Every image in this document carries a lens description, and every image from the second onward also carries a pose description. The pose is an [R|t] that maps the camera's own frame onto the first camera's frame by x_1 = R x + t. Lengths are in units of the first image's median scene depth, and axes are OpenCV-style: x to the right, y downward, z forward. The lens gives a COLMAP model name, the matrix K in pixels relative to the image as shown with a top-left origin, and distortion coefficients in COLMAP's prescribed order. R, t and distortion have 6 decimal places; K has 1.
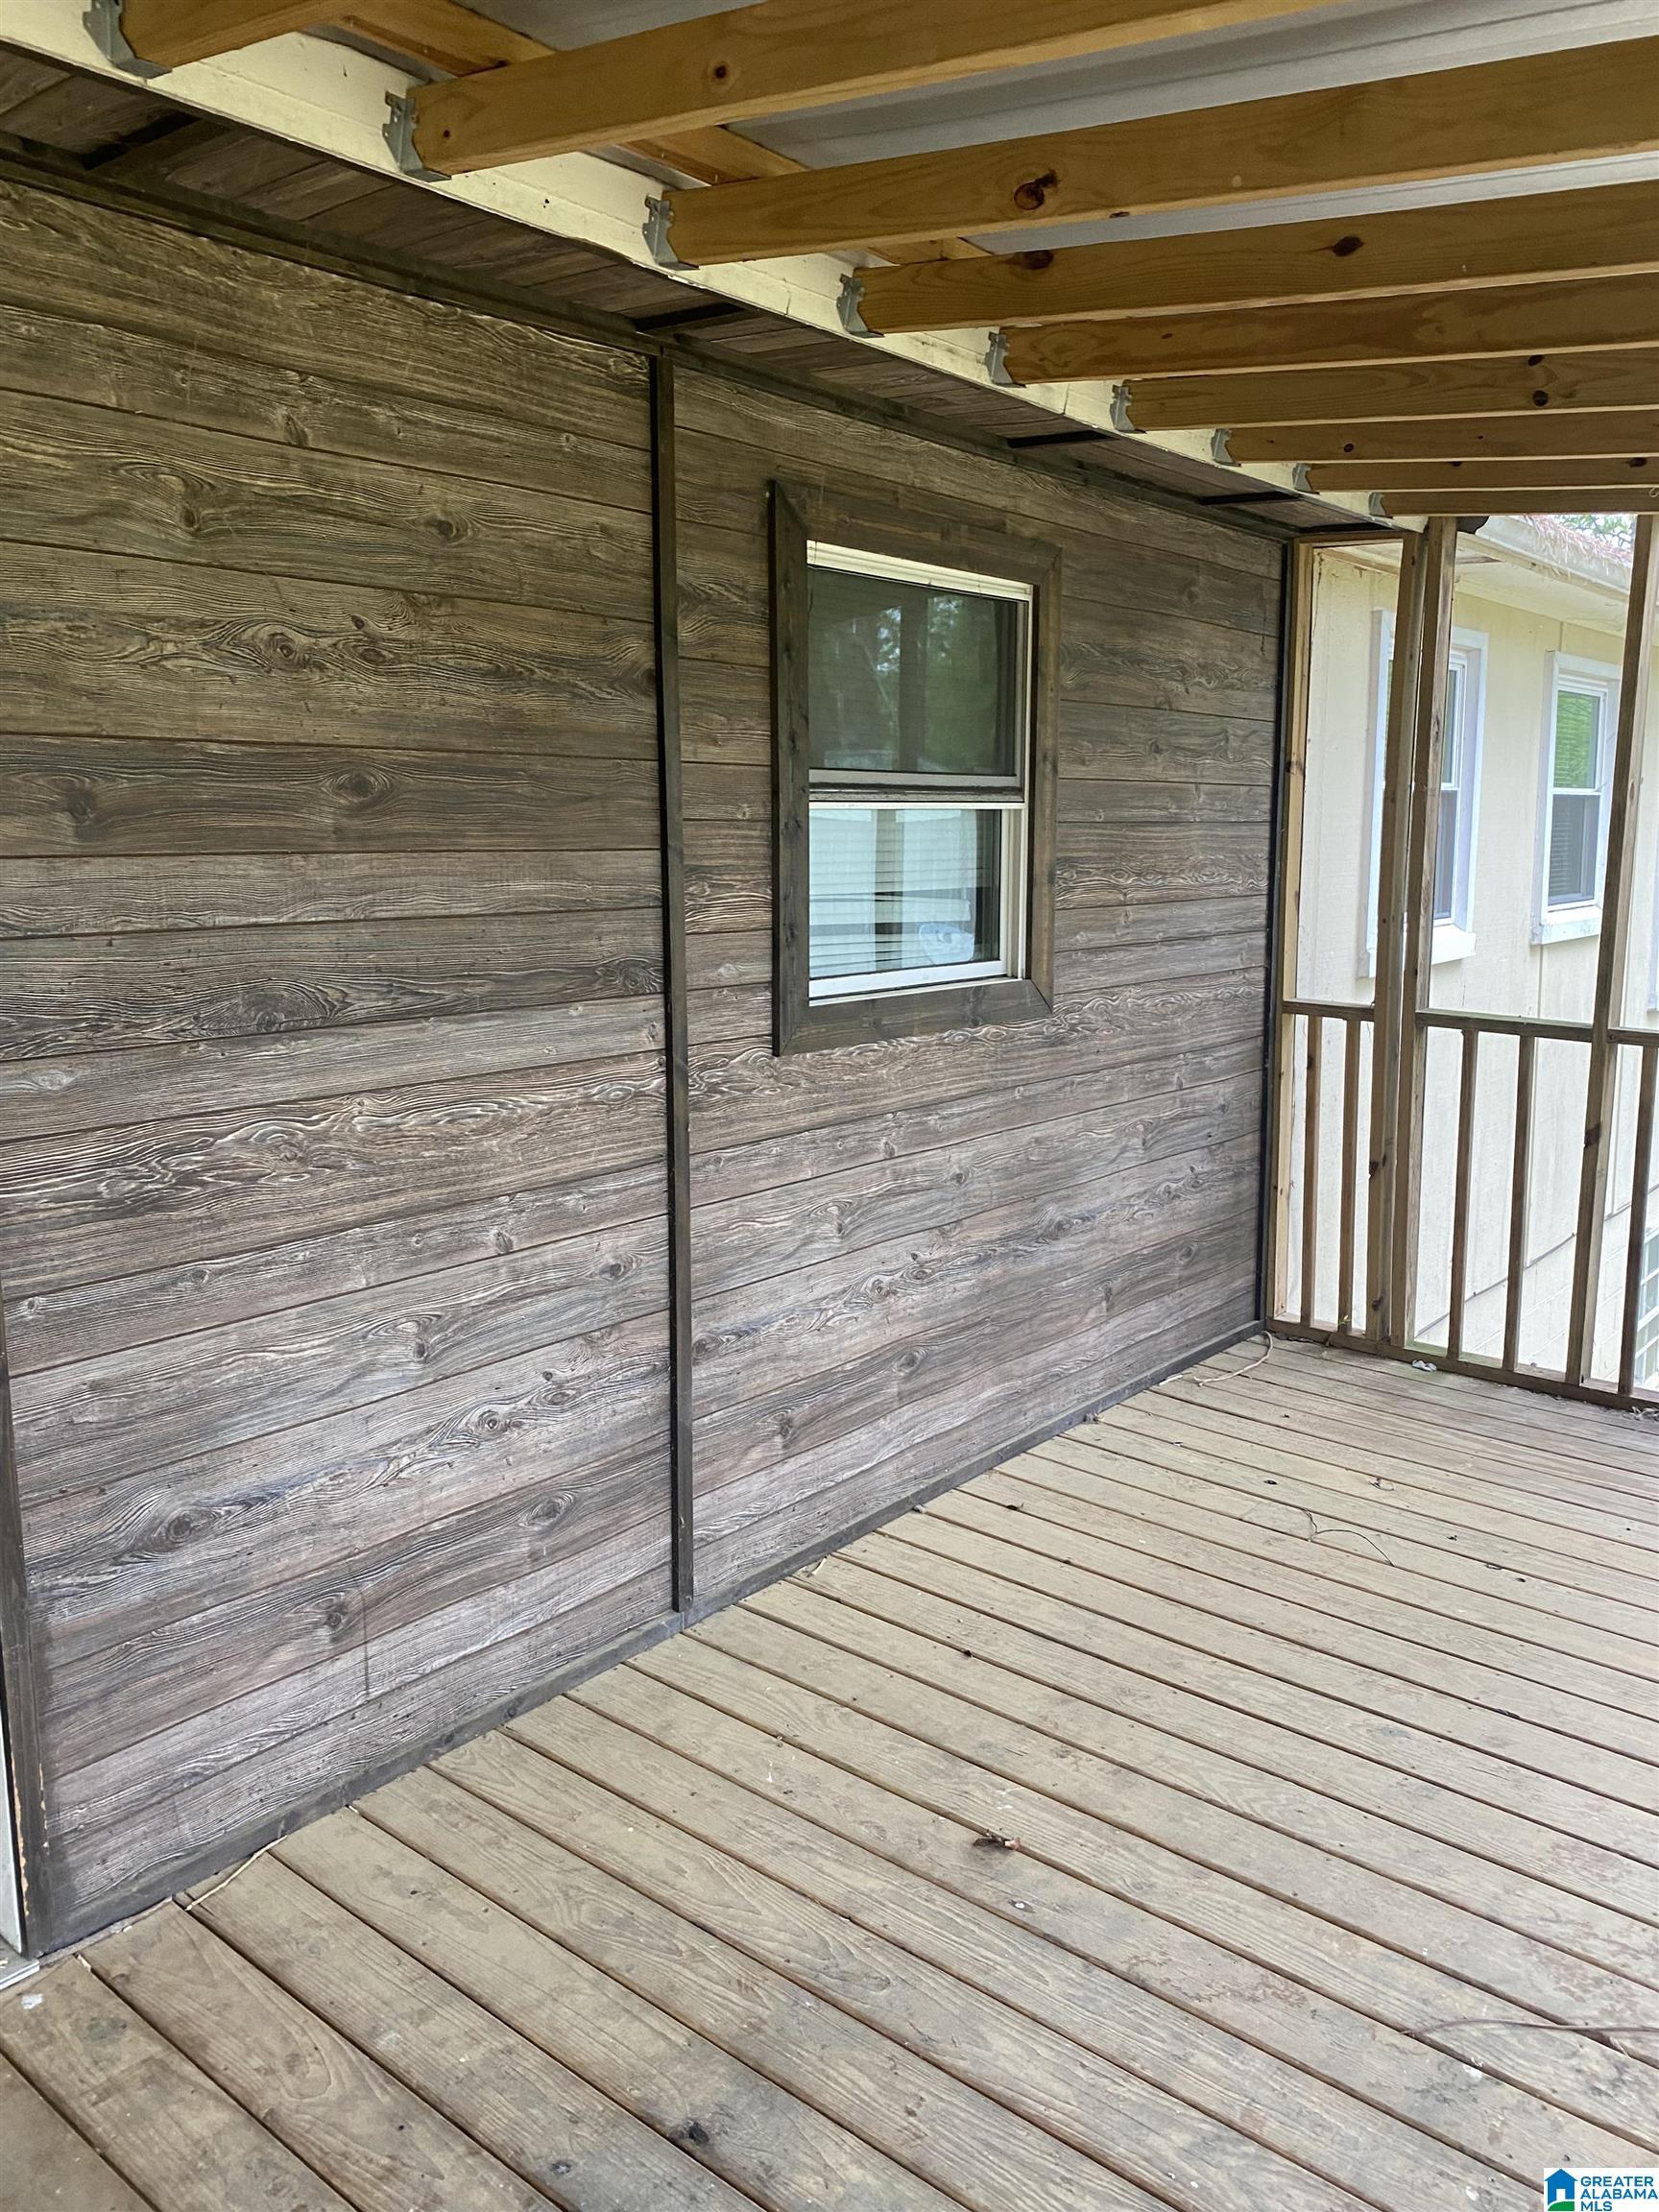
lens RADIAL K [[1683.2, 0, 847.3], [0, 1683.2, 1104.4], [0, 0, 1]] dist [-0.007044, 0.000455]
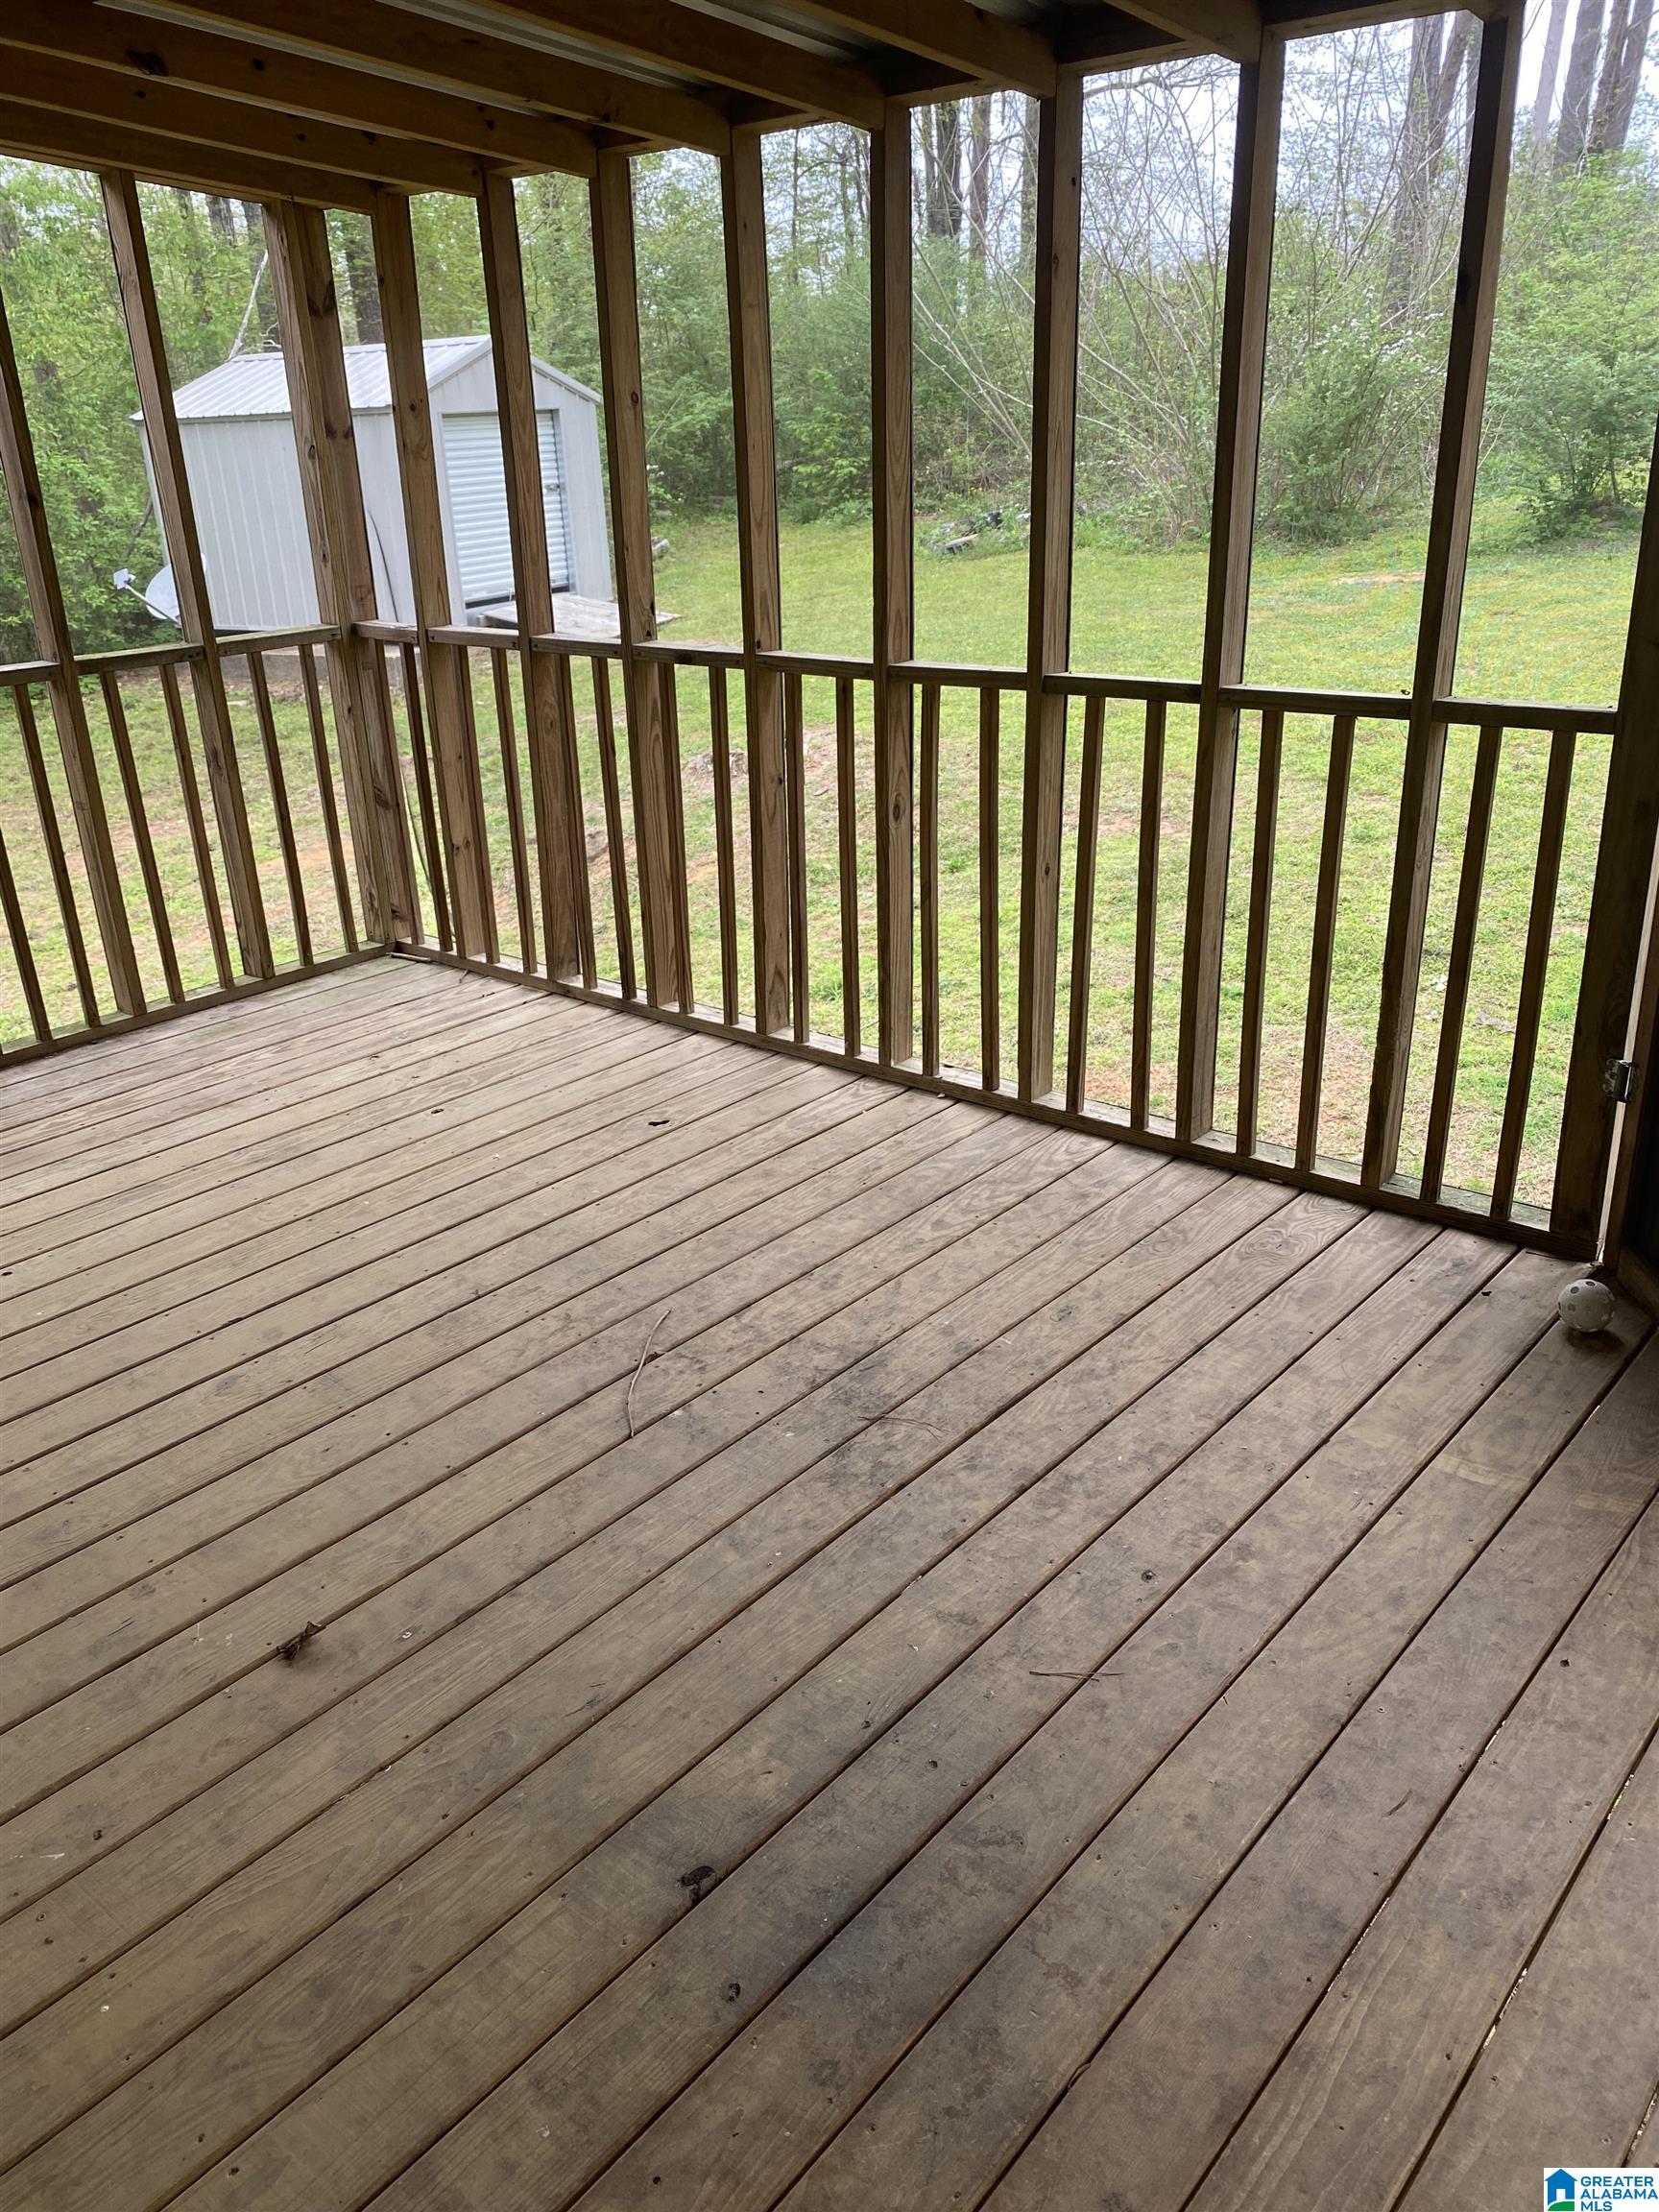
lens RADIAL K [[1683.2, 0, 838.1], [0, 1683.2, 1117.6], [0, 0, 1]] dist [-0.007044, 0.000455]
pose [[0.012368, -0.392583, 0.919633, -0.635848], [0.212898, 0.899650, 0.381189, -0.091801], [-0.976996, 0.191073, 0.094707, 0.603794]]
